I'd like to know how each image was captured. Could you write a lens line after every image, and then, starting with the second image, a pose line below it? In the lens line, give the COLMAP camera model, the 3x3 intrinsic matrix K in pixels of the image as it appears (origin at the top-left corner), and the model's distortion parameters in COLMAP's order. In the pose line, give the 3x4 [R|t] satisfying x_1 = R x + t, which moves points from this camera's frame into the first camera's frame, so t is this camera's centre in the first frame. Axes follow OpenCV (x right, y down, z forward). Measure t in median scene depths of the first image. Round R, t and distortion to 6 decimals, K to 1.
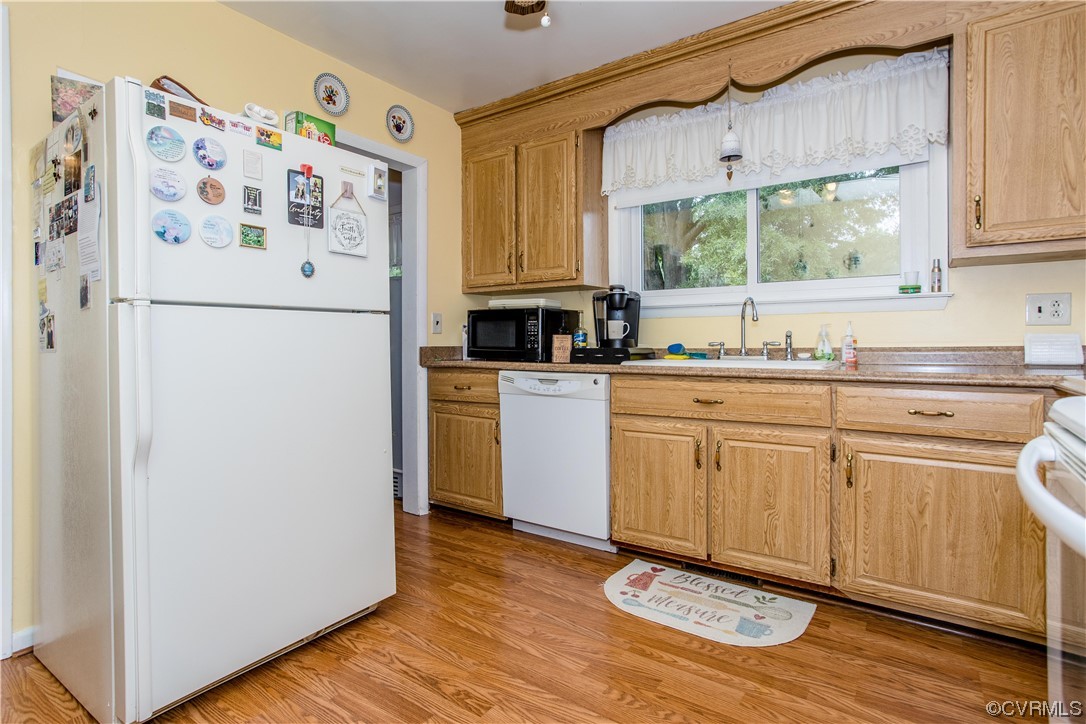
lens RADIAL K [[549.1, 0, 537.1], [0, 549.1, 344.5], [0, 0, 1]] dist [-0.043104, 0.037279]
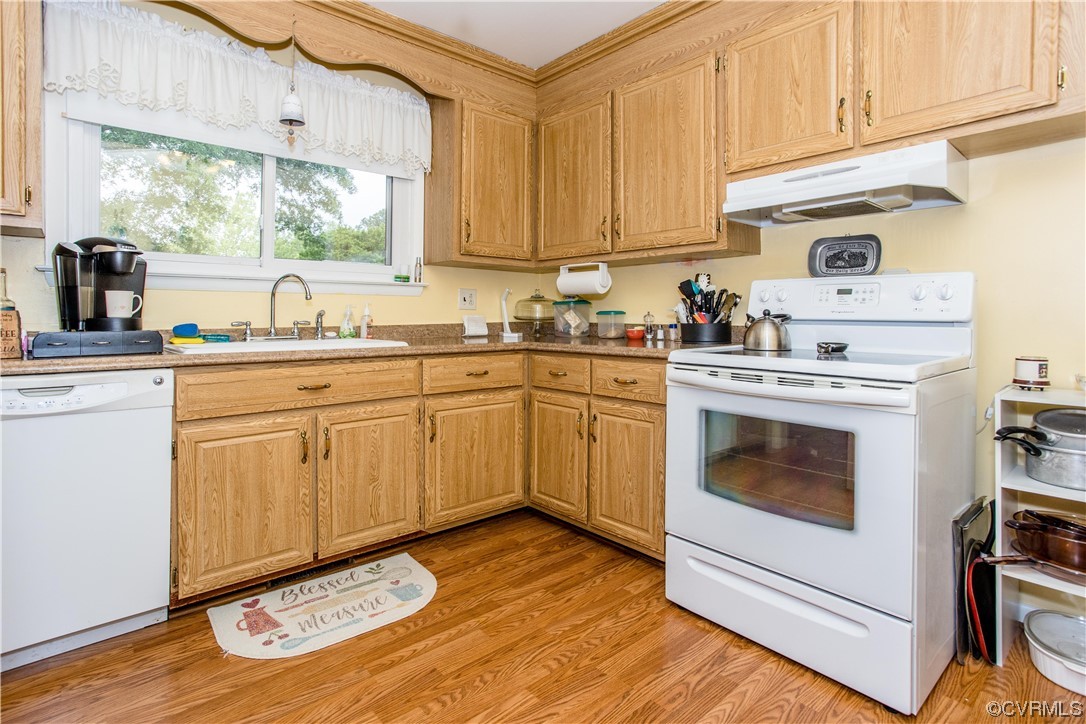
lens RADIAL K [[549.4, 0, 539.7], [0, 549.4, 323.9], [0, 0, 1]] dist [-0.004634, 0.001080]
pose [[0.246892, -0.008684, 0.969004, -0.504250], [0.000281, 0.999960, 0.008890, -0.010466], [-0.969043, -0.001923, 0.246885, 0.422901]]
